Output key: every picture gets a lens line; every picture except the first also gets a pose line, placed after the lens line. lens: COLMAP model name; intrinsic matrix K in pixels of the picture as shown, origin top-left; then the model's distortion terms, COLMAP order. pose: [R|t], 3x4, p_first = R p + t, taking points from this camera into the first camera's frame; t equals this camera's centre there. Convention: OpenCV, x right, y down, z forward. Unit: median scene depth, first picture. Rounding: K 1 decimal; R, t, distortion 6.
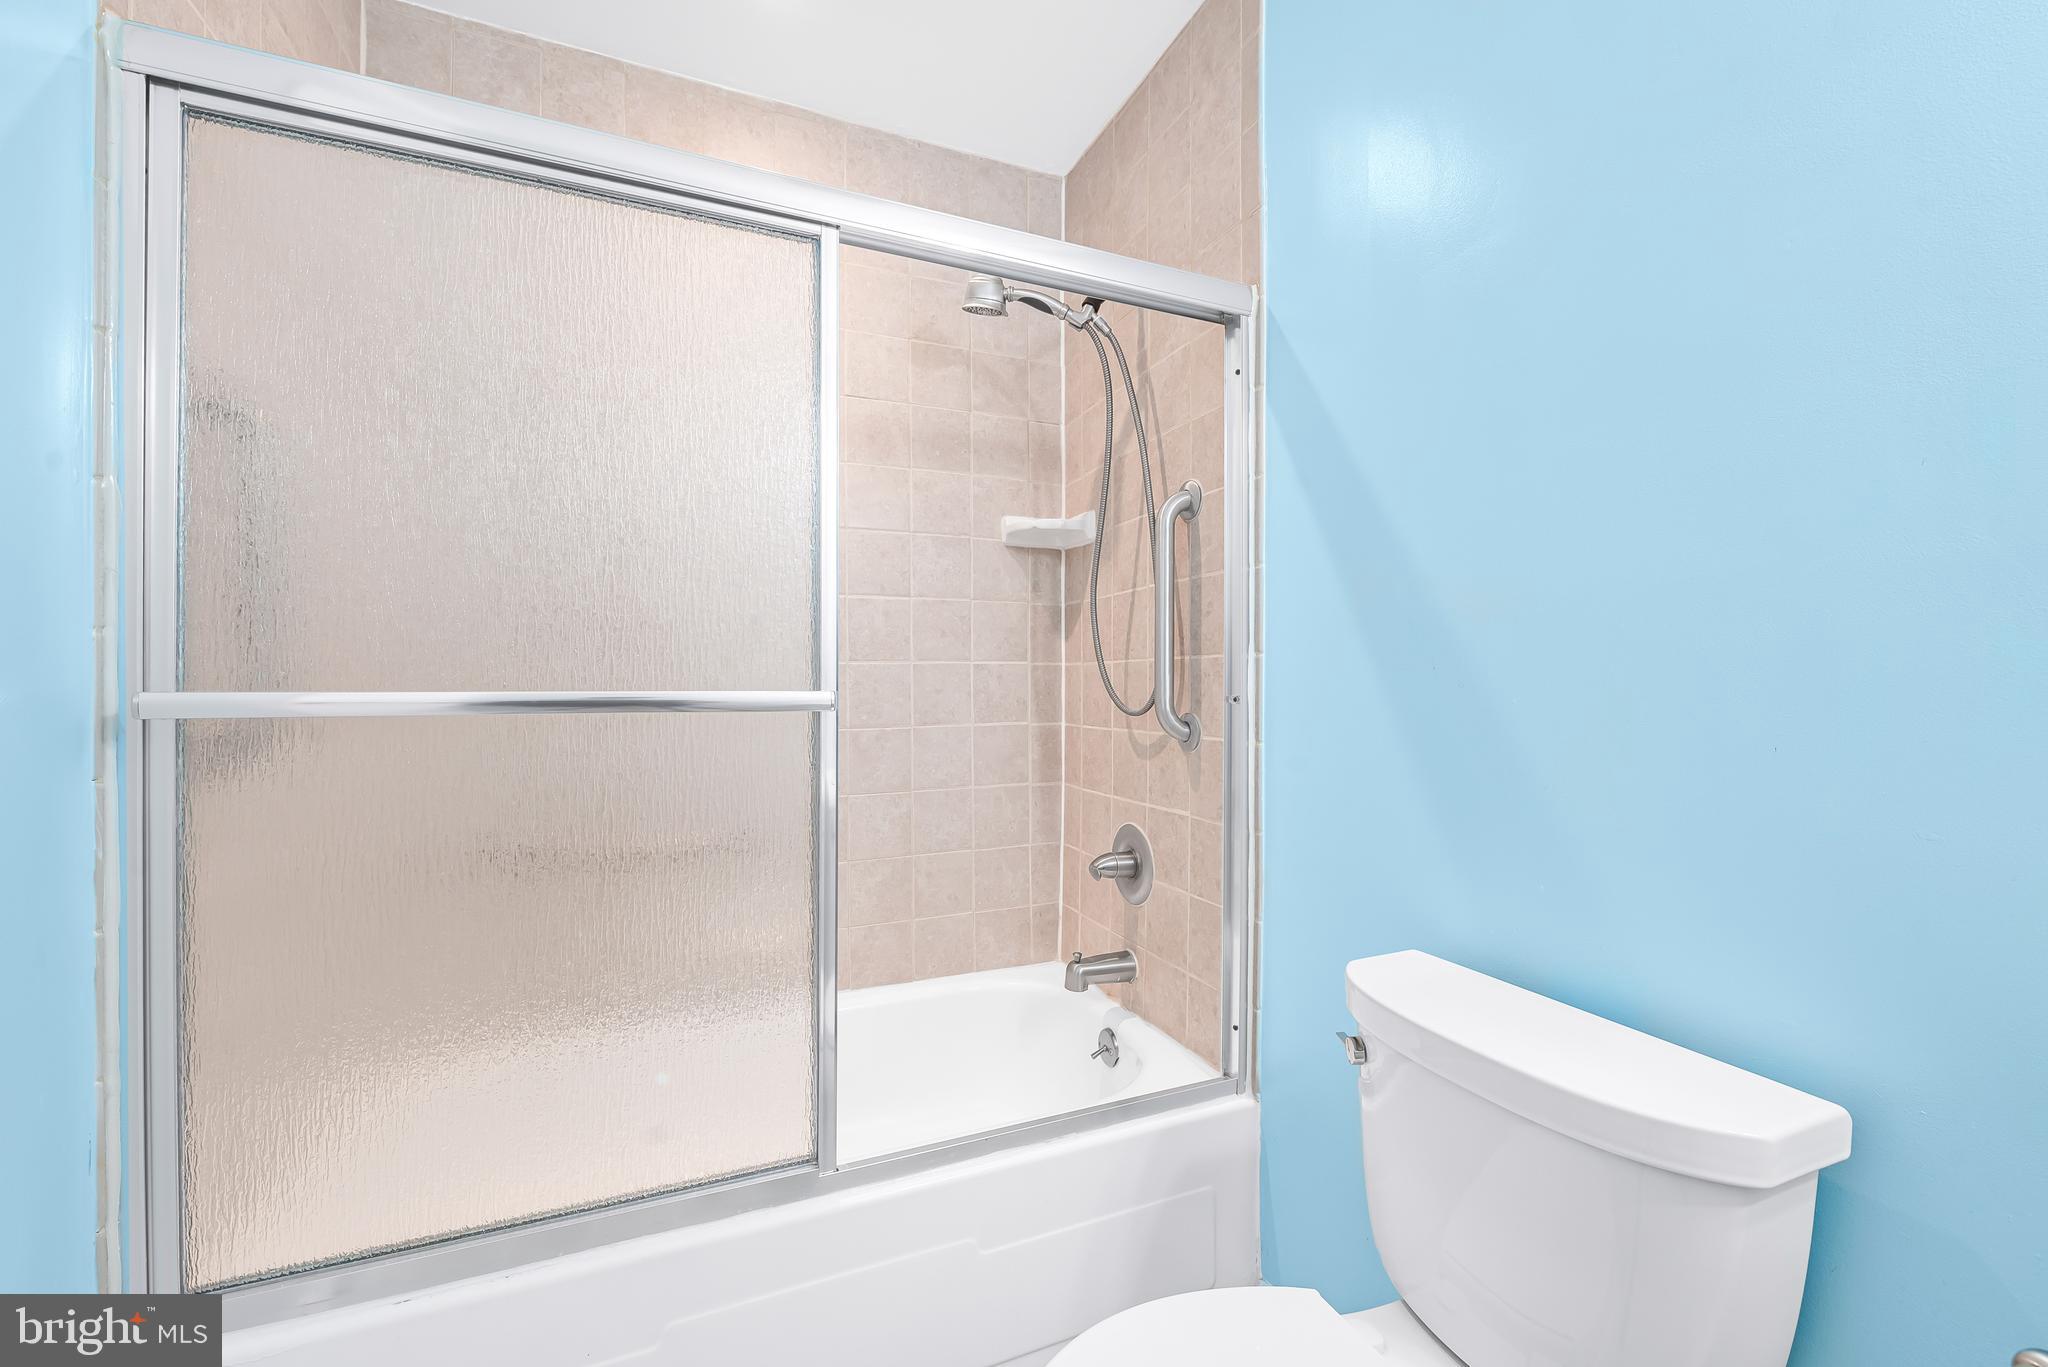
lens RADIAL K [[821.8, 0, 1027.7], [0, 821.8, 683.5], [0, 0, 1]] dist [-0.005300, -0.000398]
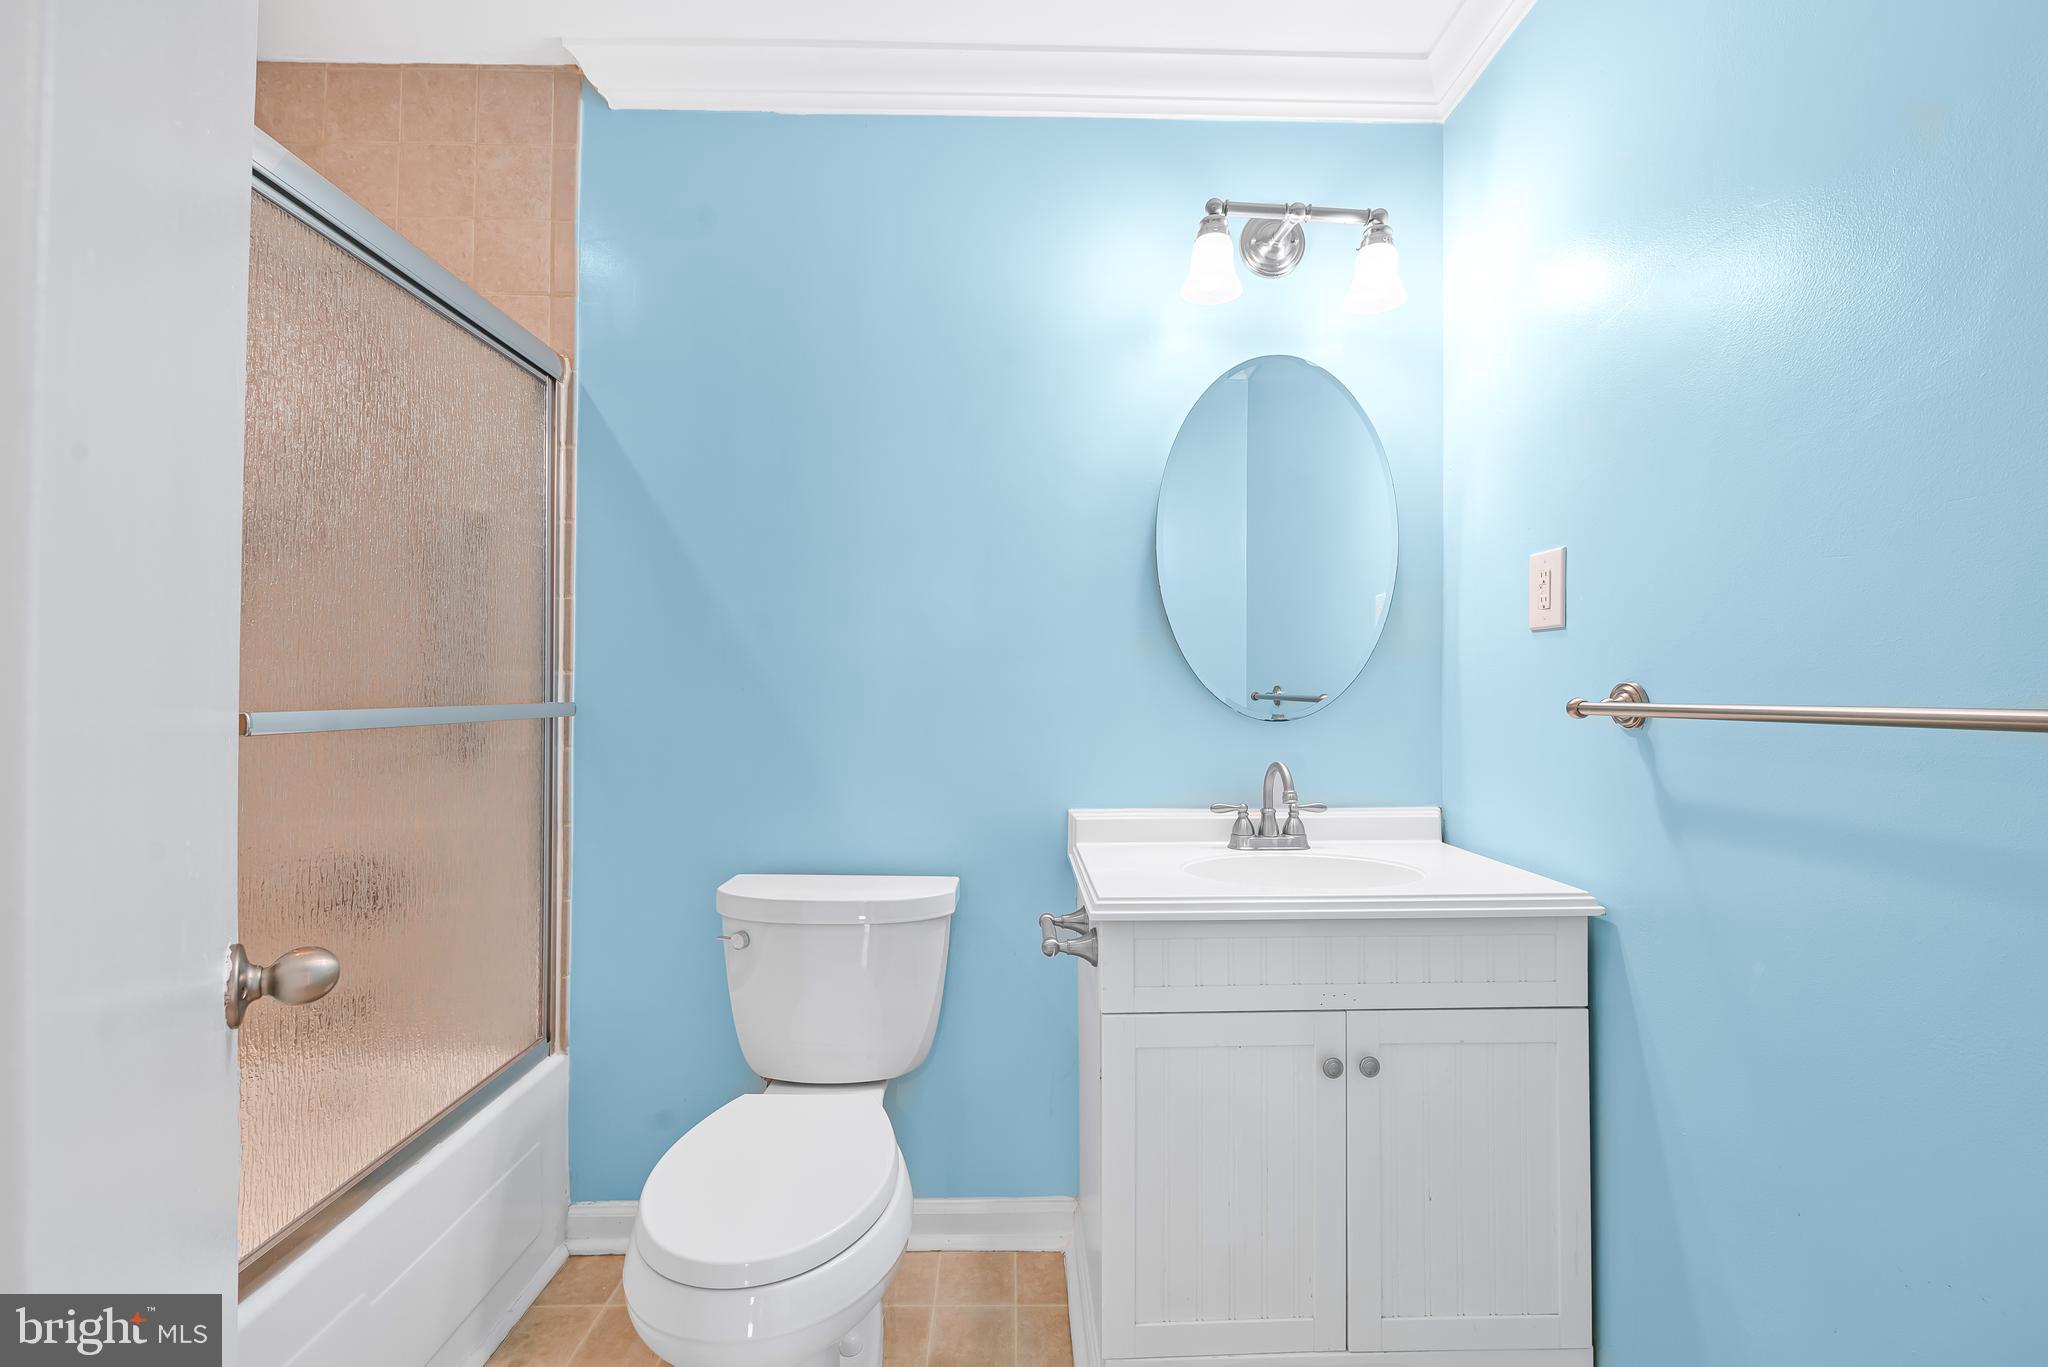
lens RADIAL K [[821.8, 0, 1027.7], [0, 821.8, 683.5], [0, 0, 1]] dist [-0.005300, -0.000398]
pose [[0.370877, 0.008392, 0.928644, -0.565120], [0.002093, 0.999949, -0.009872, -0.006310], [-0.928679, 0.005605, 0.370841, -0.044955]]
